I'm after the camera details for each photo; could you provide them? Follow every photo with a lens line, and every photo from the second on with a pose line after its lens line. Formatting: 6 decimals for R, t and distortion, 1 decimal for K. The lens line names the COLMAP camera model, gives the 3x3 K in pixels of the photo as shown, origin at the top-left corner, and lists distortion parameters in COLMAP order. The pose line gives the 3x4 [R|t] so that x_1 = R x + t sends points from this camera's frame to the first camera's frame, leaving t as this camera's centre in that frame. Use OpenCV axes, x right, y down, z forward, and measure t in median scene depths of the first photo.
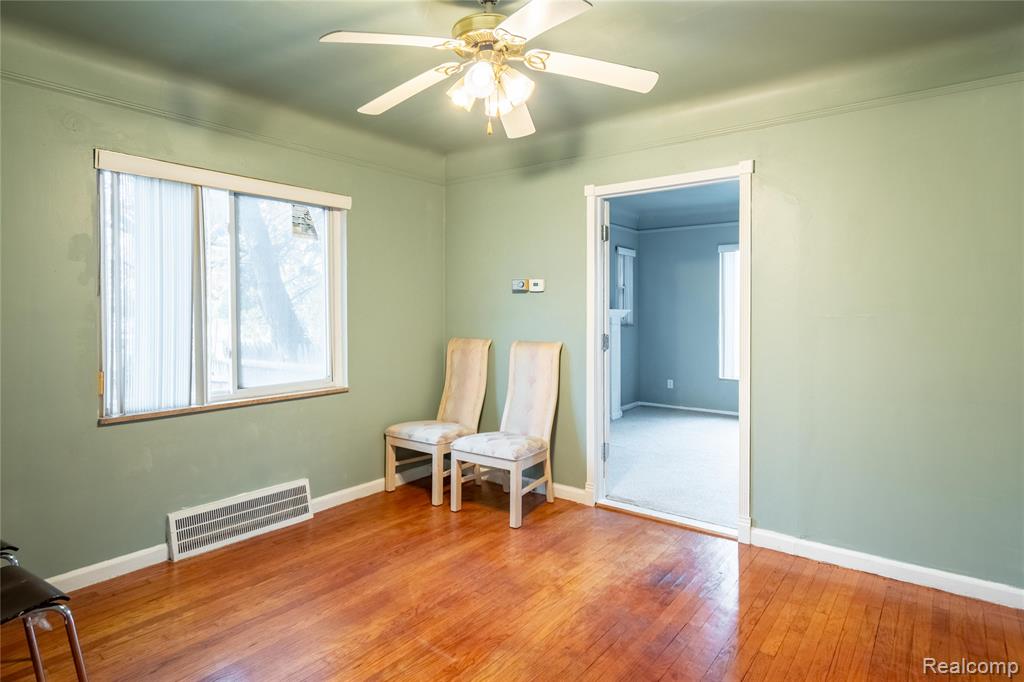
lens RADIAL K [[557.5, 0, 509.5], [0, 557.5, 318.5], [0, 0, 1]] dist [0.005849, 0.001689]
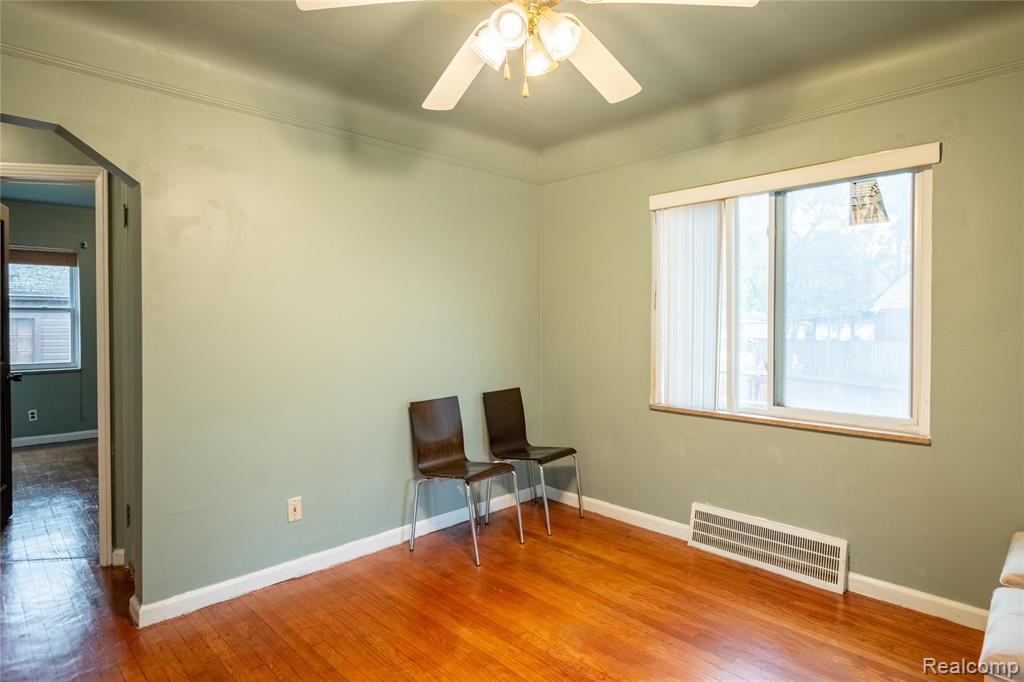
lens RADIAL K [[557.5, 0, 511.7], [0, 557.5, 330.6], [0, 0, 1]] dist [0.005849, 0.001689]
pose [[-0.128787, 0.015959, -0.991544, 0.493736], [-0.014651, 0.999731, 0.017994, -0.007470], [0.991564, 0.016845, -0.128519, 0.711261]]
